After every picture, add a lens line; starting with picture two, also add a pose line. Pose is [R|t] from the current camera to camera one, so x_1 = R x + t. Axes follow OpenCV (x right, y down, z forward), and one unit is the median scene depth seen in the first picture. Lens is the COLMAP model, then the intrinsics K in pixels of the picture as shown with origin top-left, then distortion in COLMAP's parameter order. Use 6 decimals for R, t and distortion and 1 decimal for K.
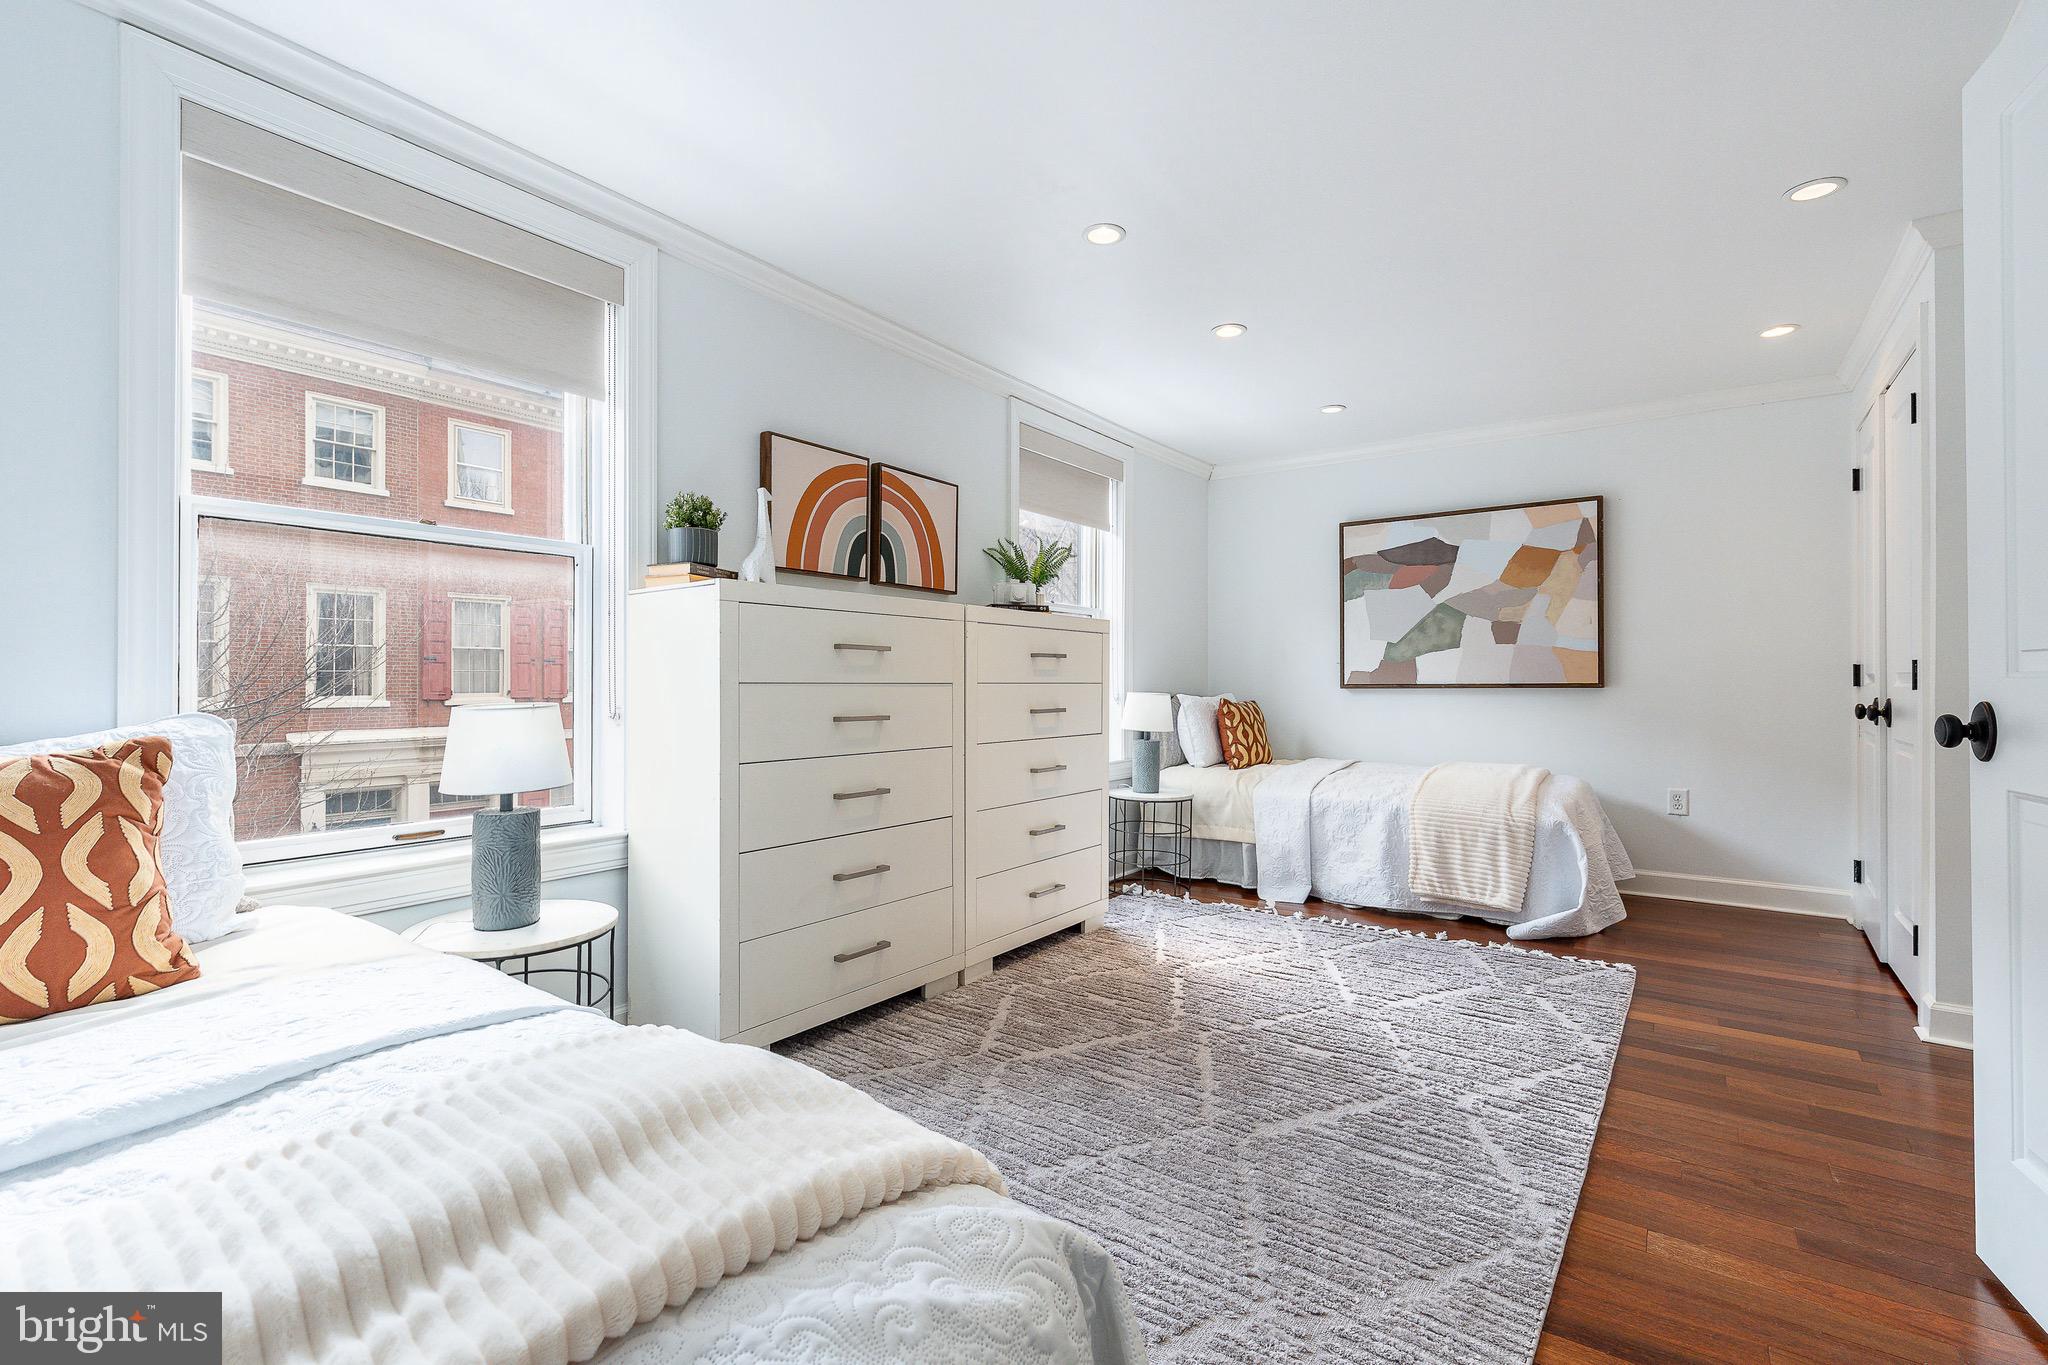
lens RADIAL K [[915.1, 0, 1025.0], [0, 915.1, 680.0], [0, 0, 1]] dist [0.010233, -0.002668]
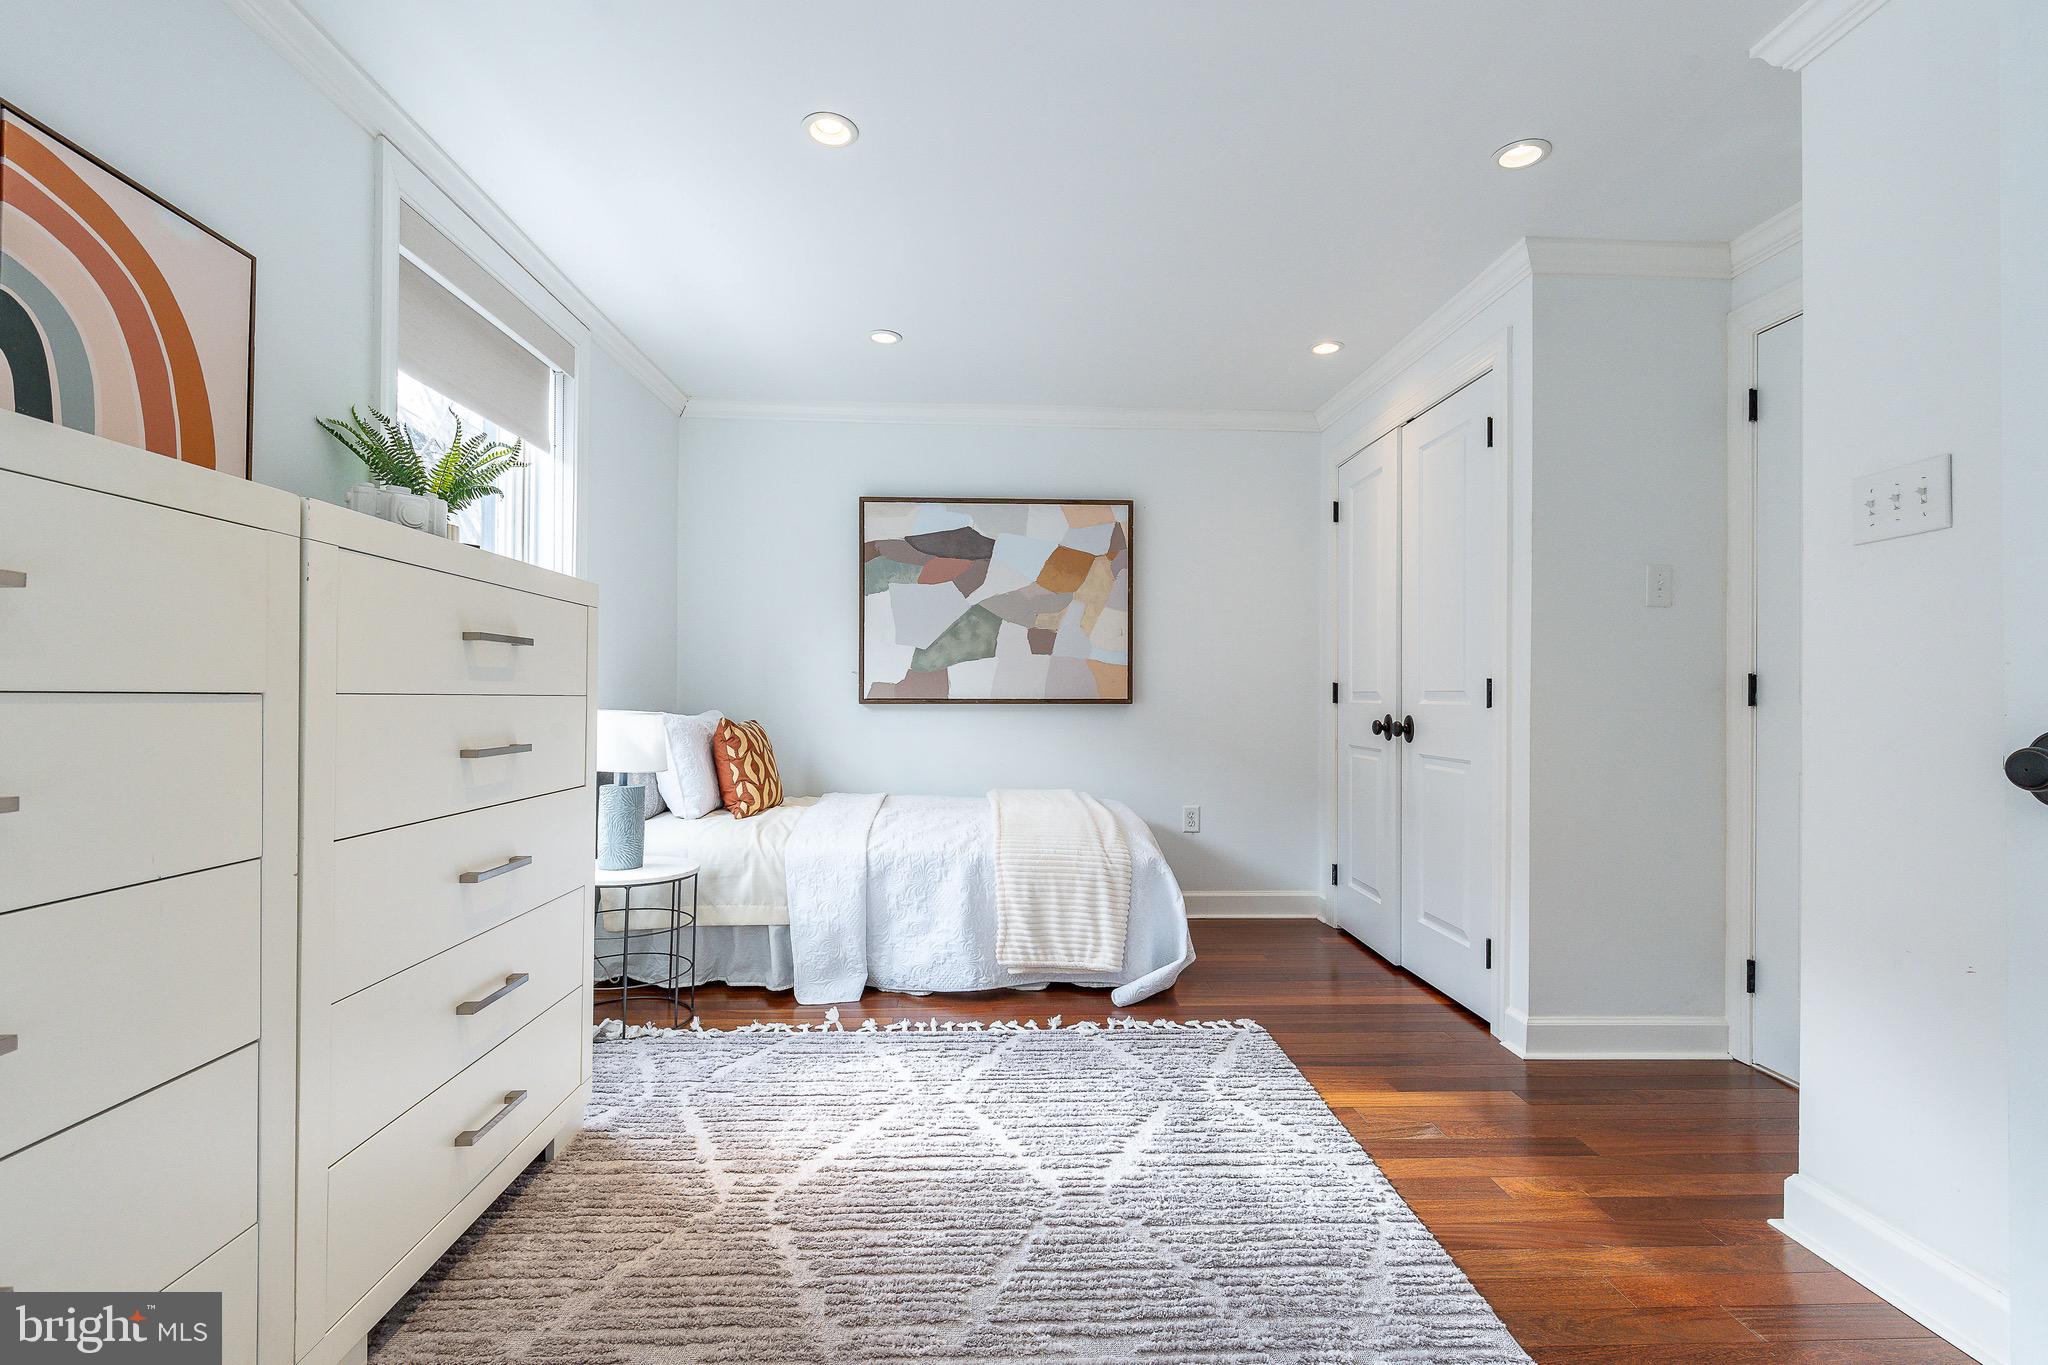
lens RADIAL K [[915.1, 0, 1015.1], [0, 915.1, 692.3], [0, 0, 1]] dist [0.010233, -0.002668]
pose [[0.787485, 0.009277, 0.616265, -0.049160], [-0.008190, 0.999956, -0.004587, 0.001933], [-0.616280, -0.001435, 0.787526, 0.355053]]
